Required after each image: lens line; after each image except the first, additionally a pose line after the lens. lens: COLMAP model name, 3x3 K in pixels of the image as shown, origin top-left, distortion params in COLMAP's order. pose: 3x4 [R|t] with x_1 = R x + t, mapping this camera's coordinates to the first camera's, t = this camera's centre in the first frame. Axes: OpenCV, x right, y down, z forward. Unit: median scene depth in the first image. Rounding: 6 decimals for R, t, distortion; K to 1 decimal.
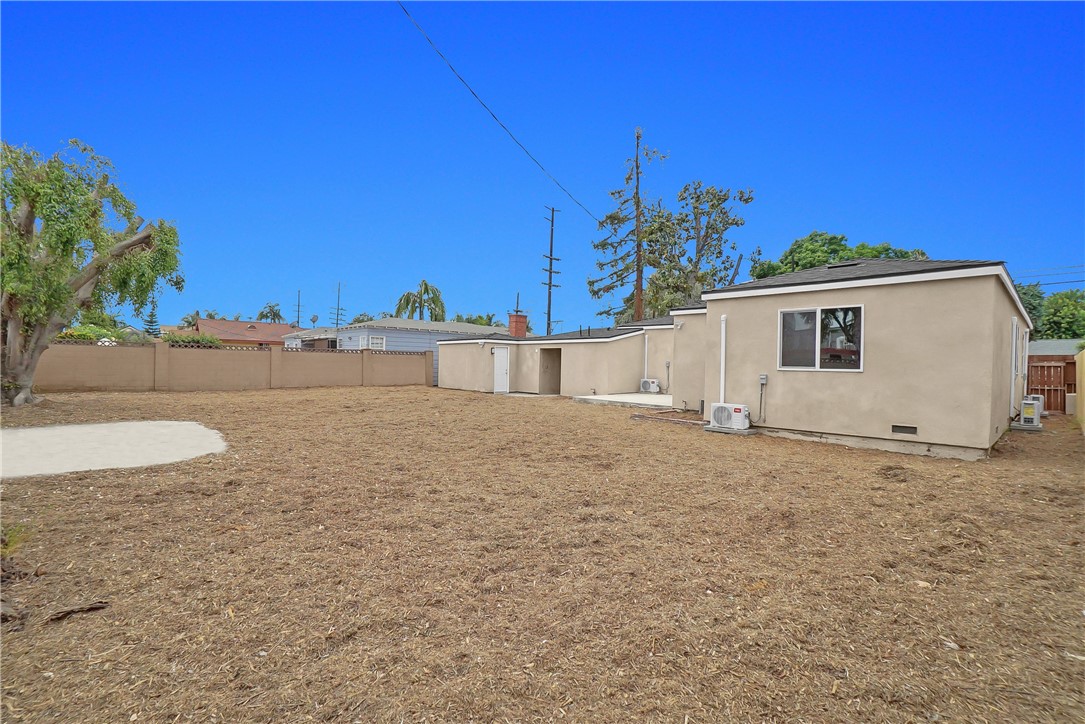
lens RADIAL K [[490.2, 0, 542.5], [0, 490.2, 362.0], [0, 0, 1]] dist [-0.045108, 0.000132]
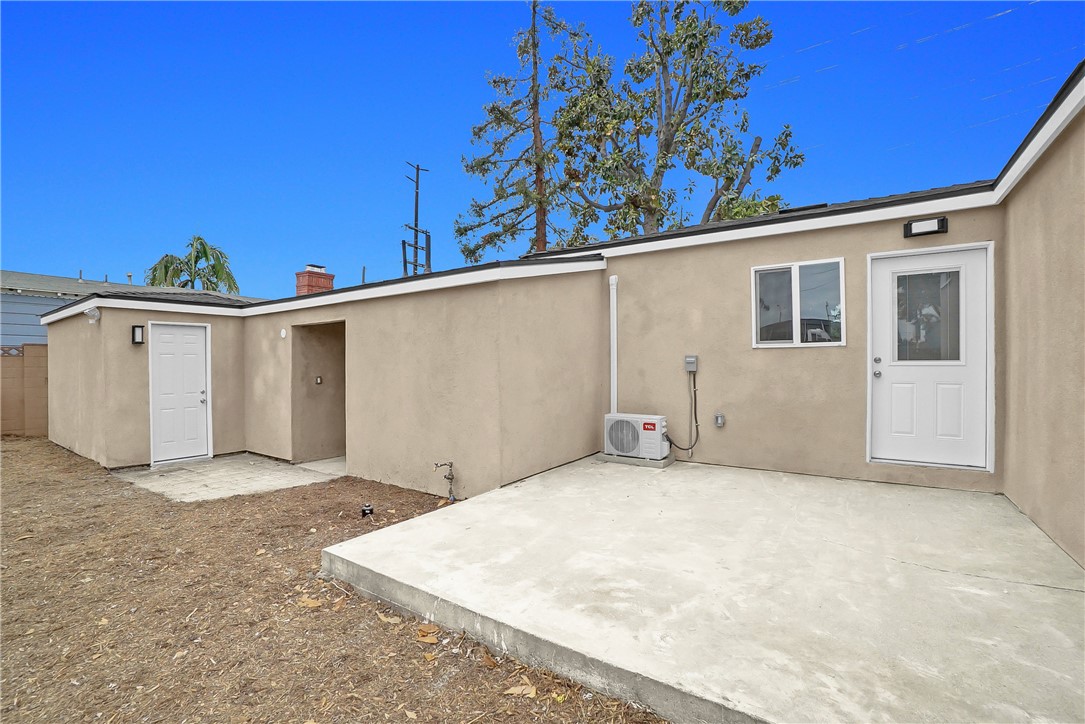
lens RADIAL K [[471.0, 0, 537.9], [0, 471.0, 363.1], [0, 0, 1]] dist [-0.041105, 0.000376]
pose [[0.973142, -0.025377, 0.228802, 0.086855], [0.024515, 0.999678, 0.006610, -0.000416], [-0.228896, -0.000824, 0.973451, 0.674087]]
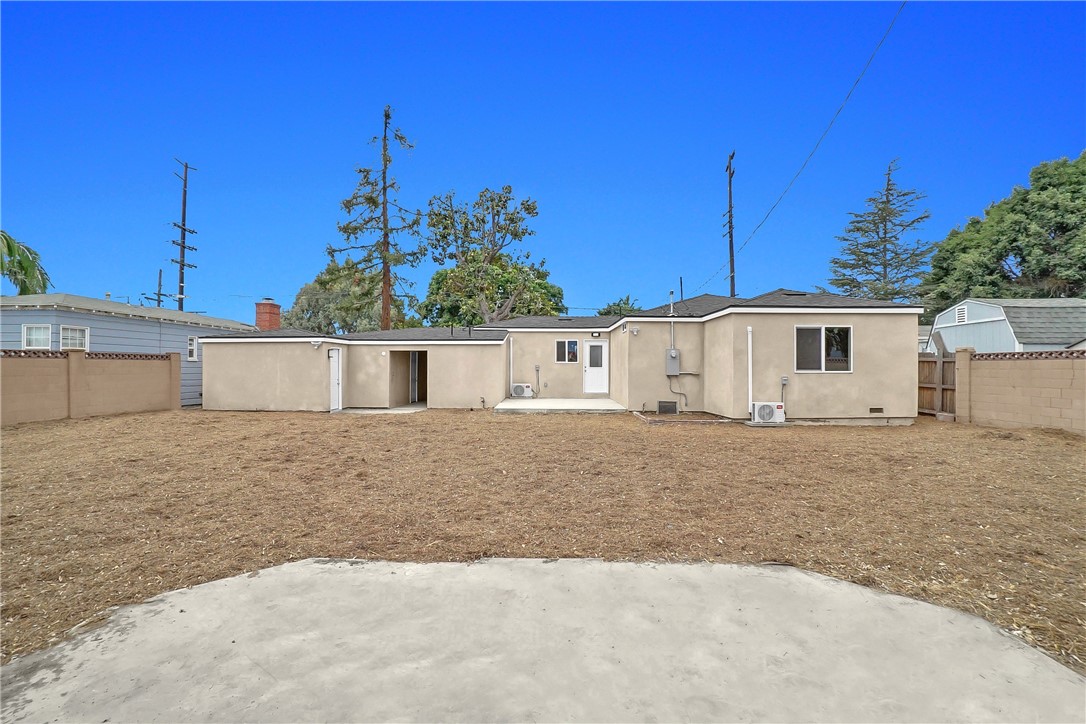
lens RADIAL K [[471.4, 0, 538.4], [0, 471.4, 363.1], [0, 0, 1]] dist [-0.041105, 0.000376]
pose [[0.671481, -0.013717, 0.740895, -0.416995], [0.009522, 0.999906, 0.009882, -0.013098], [-0.740961, 0.000419, 0.671548, 0.324079]]
